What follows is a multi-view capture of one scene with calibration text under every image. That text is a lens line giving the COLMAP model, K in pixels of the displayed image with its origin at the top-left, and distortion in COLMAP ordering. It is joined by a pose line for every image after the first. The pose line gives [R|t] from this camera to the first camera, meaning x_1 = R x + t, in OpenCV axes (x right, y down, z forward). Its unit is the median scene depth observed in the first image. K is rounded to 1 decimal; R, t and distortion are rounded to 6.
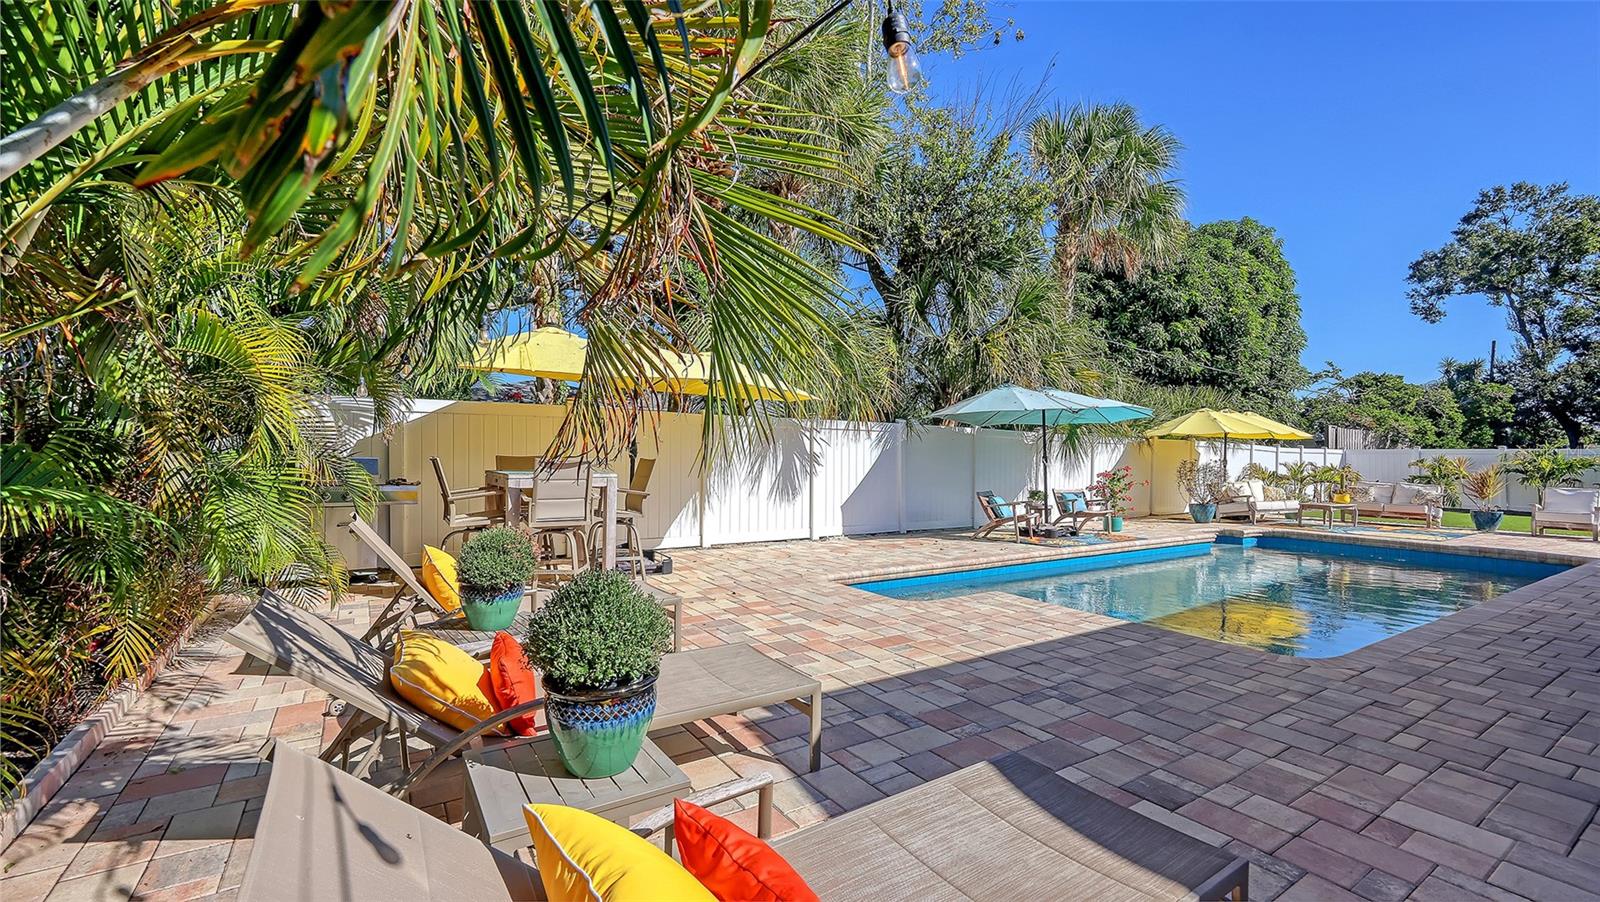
lens RADIAL K [[692.5, 0, 772.5], [0, 692.5, 434.7], [0, 0, 1]] dist [0.009120, -0.001966]
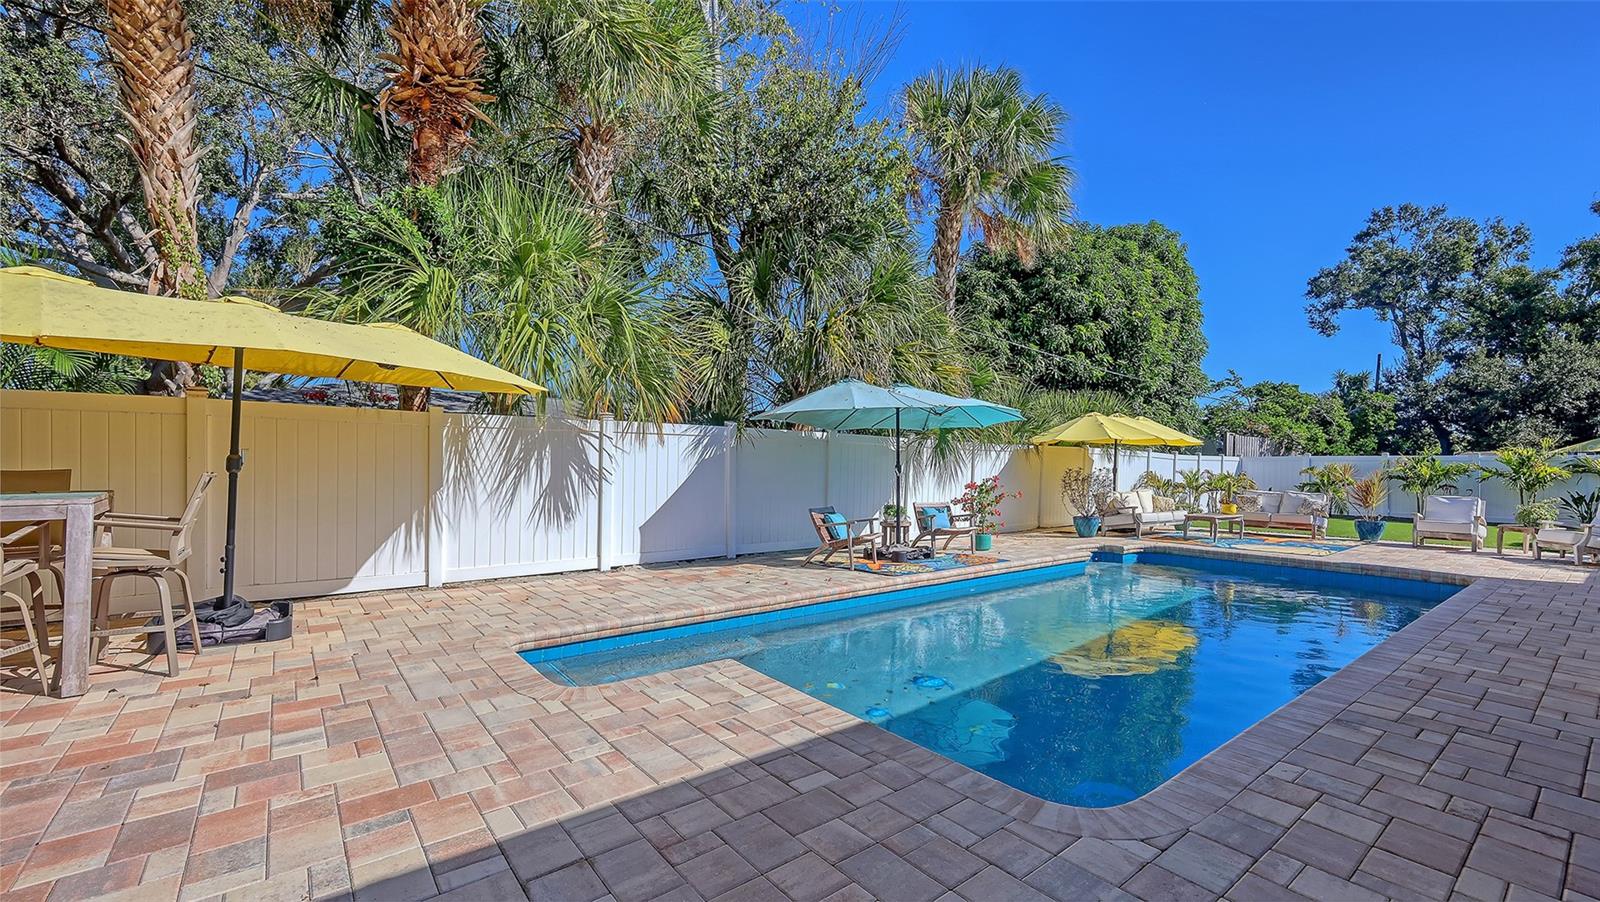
lens RADIAL K [[692.5, 0, 782.3], [0, 692.5, 464.6], [0, 0, 1]] dist [0.009120, -0.001966]
pose [[0.995465, -0.004275, 0.095032, 0.141434], [0.001474, 0.999563, 0.029524, 0.004115], [-0.095116, -0.029250, 0.995036, 0.138700]]
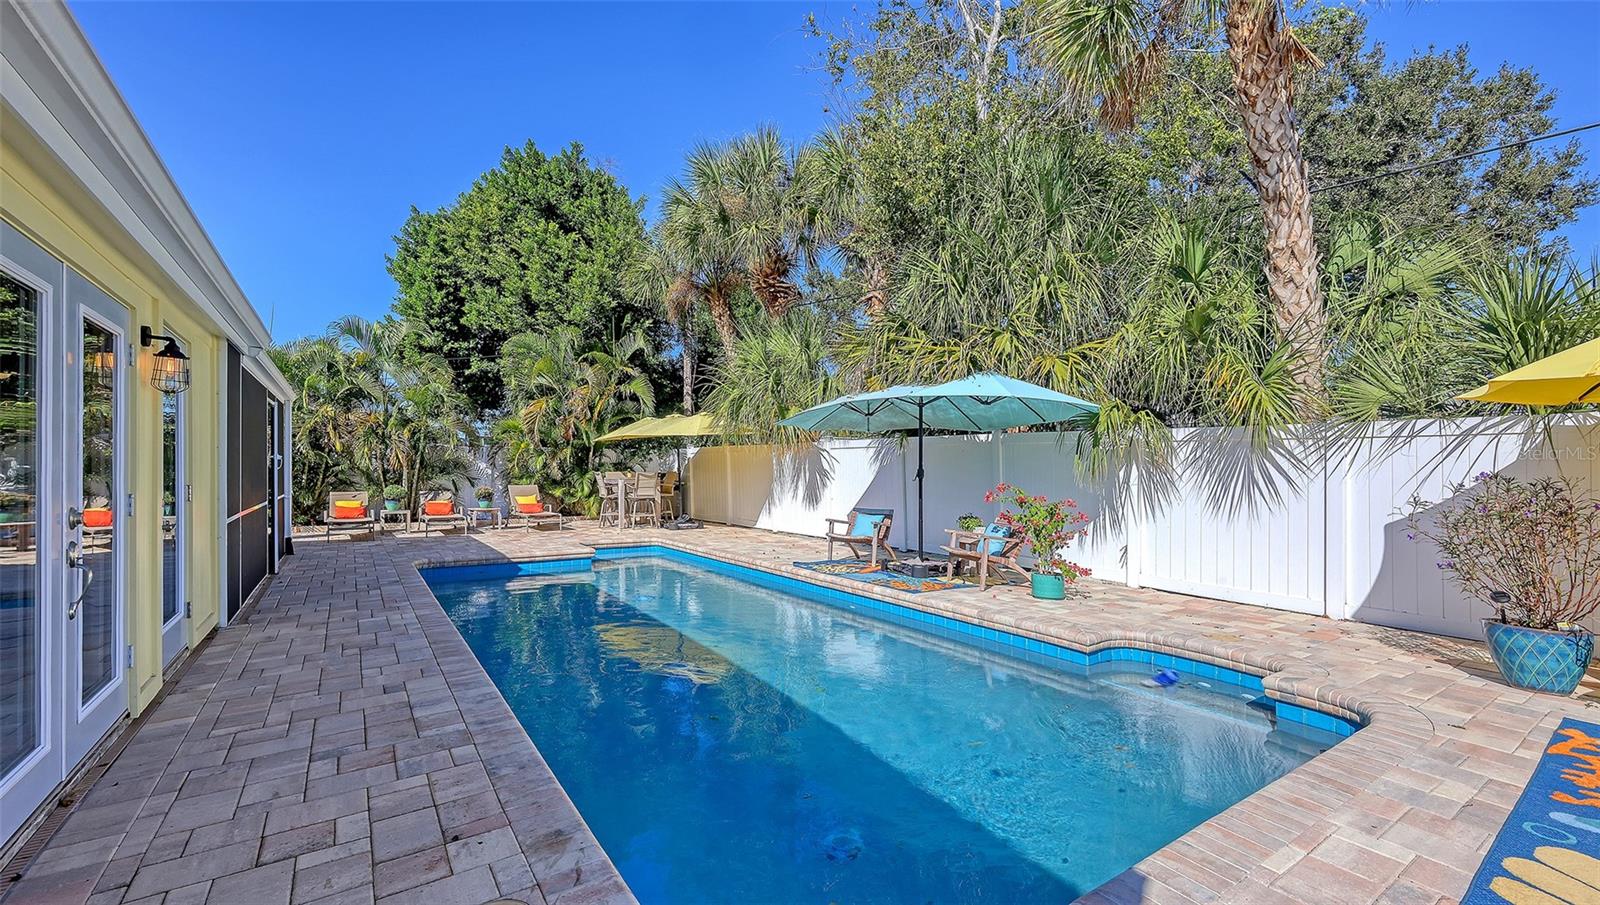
lens RADIAL K [[647.4, 0, 803.7], [0, 647.4, 464.2], [0, 0, 1]] dist [-0.000538, 0.000058]
pose [[0.030365, -0.013775, -0.999444, 0.882959], [0.028858, 0.999500, -0.012899, 0.023950], [0.999122, -0.028451, 0.030748, 0.670236]]
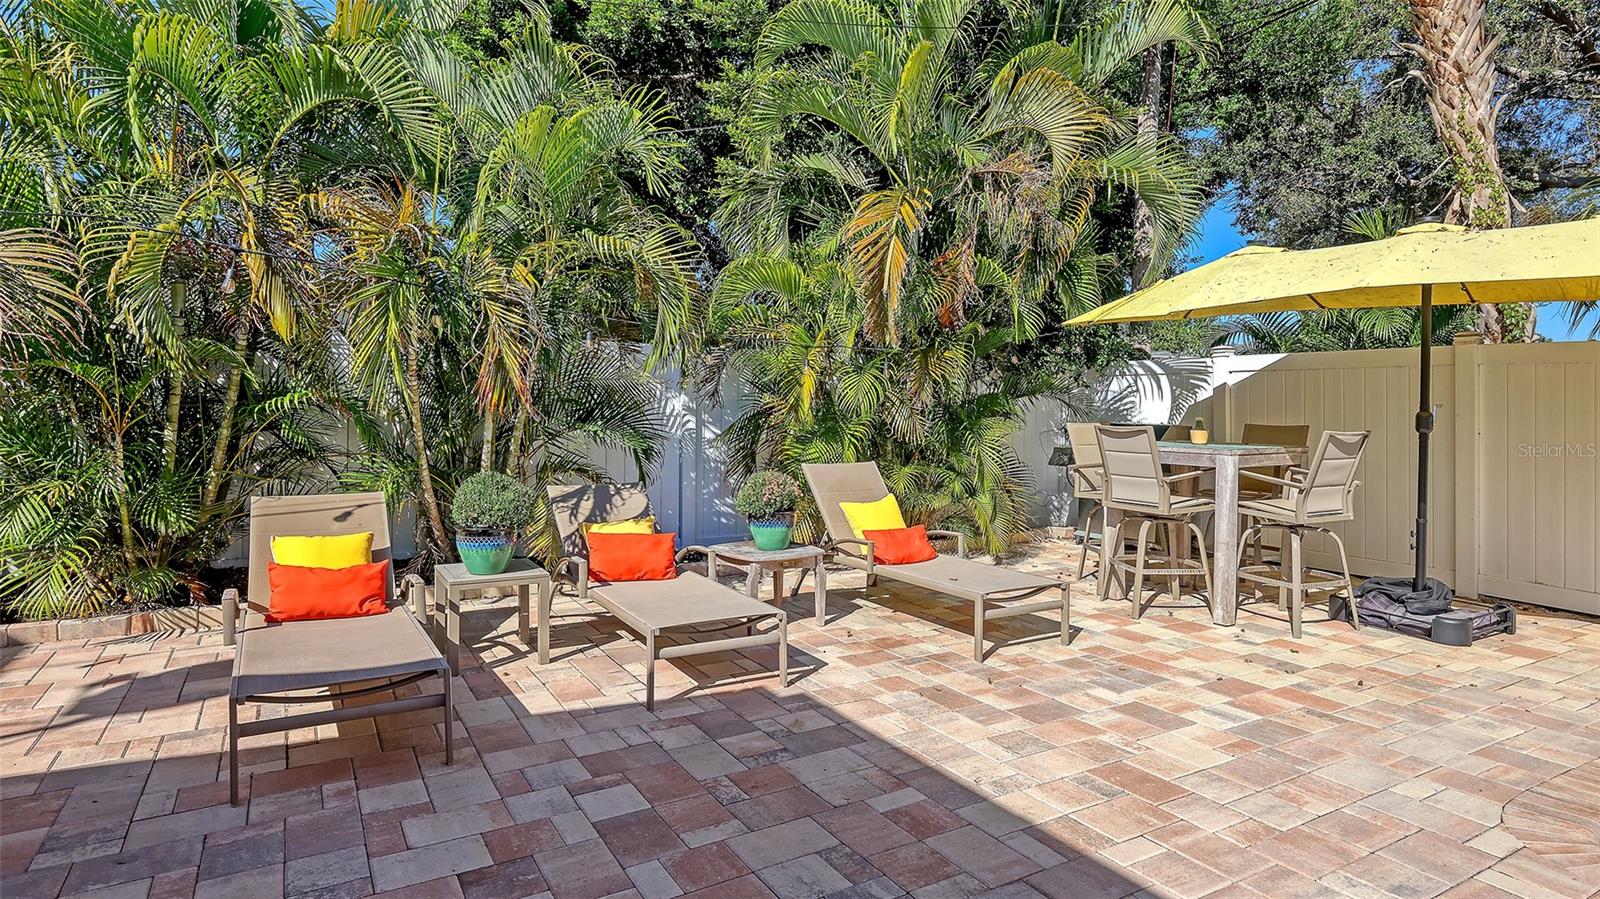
lens RADIAL K [[847.5, 0, 793.9], [0, 847.5, 436.1], [0, 0, 1]] dist [0.002946, -0.000252]
pose [[-0.047971, 0.025255, -0.998529, 0.267381], [0.016993, 0.999556, 0.024465, 0.005867], [0.998704, -0.015794, -0.048379, 0.255118]]
